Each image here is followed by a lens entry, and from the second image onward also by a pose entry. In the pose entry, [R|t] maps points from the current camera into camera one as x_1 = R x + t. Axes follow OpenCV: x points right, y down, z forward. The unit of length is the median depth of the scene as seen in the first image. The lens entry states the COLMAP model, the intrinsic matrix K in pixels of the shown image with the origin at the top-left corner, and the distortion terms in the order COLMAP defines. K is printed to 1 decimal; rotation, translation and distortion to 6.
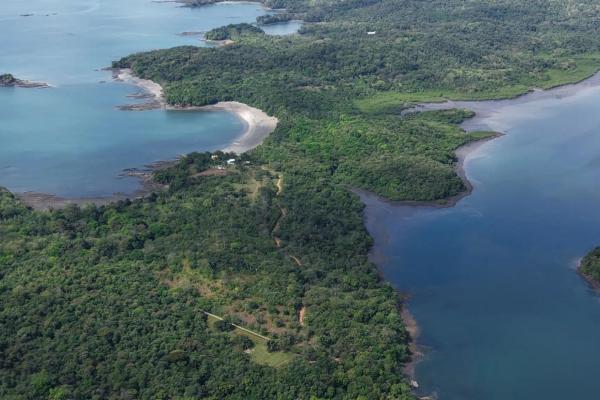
lens RADIAL K [[907.4, 0, 300.0], [0, 907.4, 200.0], [0, 0, 1]] dist [0.166945, -0.172706]
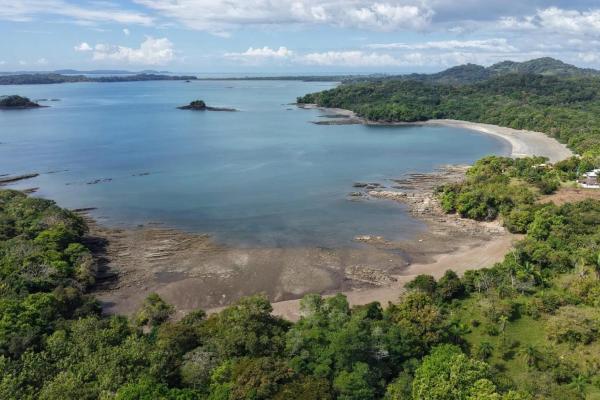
lens RADIAL K [[473.6, 0, 300.0], [0, 473.6, 200.0], [0, 0, 1]] dist [0.044869, -0.065265]
pose [[0.987973, 0.037758, -0.149943, -0.133962], [-0.045105, 0.997927, -0.045902, -0.008666], [0.147899, 0.052113, 0.987629, 0.540732]]
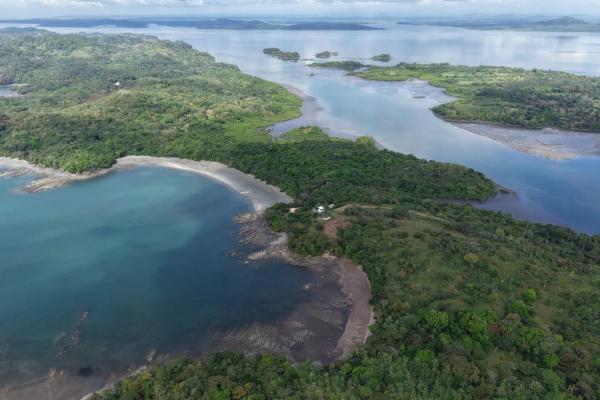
lens RADIAL K [[473.6, 0, 300.0], [0, 473.6, 200.0], [0, 0, 1]] dist [0.044869, -0.065265]
pose [[0.680581, -0.267719, 0.682009, -0.310898], [0.227797, 0.962035, 0.150322, -0.095302], [-0.696361, 0.053053, 0.715728, 0.475882]]
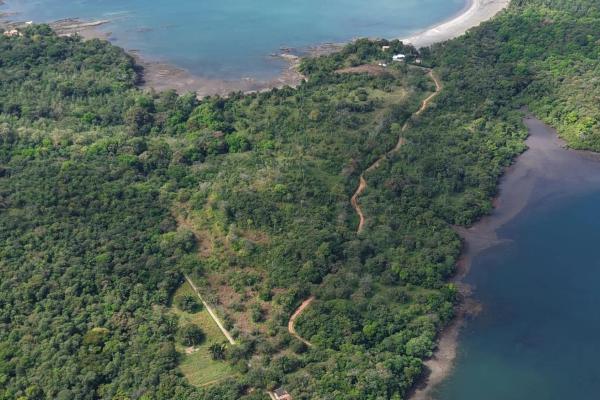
lens RADIAL K [[907.4, 0, 300.0], [0, 907.4, 200.0], [0, 0, 1]] dist [0.166945, -0.172706]
pose [[0.911968, 0.204244, -0.355806, 0.114197], [-0.139288, 0.969898, 0.199742, -0.050133], [0.385892, -0.132599, 0.912965, 0.151778]]
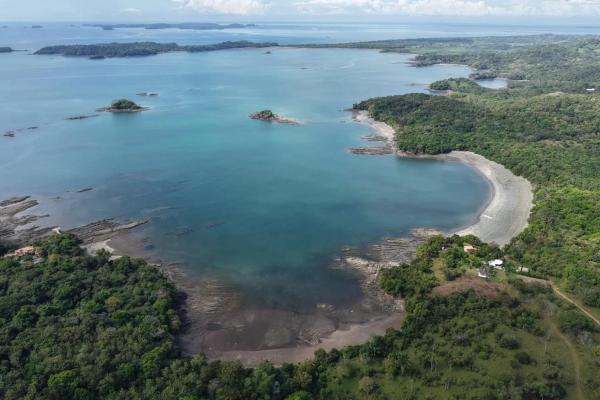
lens RADIAL K [[473.6, 0, 300.0], [0, 473.6, 200.0], [0, 0, 1]] dist [0.044869, -0.065265]
pose [[0.946689, 0.117056, -0.300131, -0.082258], [-0.101587, 0.992589, 0.066693, -0.070915], [0.305713, -0.032648, 0.951564, 0.449289]]
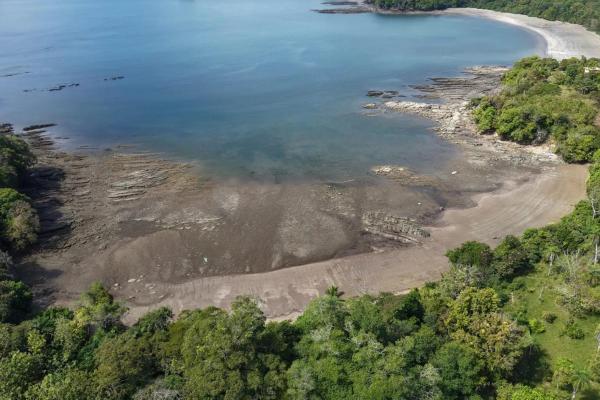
lens RADIAL K [[473.6, 0, 300.0], [0, 473.6, 200.0], [0, 0, 1]] dist [0.044869, -0.065265]
pose [[0.987900, 0.071171, -0.137795, -0.138887], [-0.046912, 0.983996, 0.171904, -0.015429], [0.147824, -0.163360, 0.975429, 0.566124]]
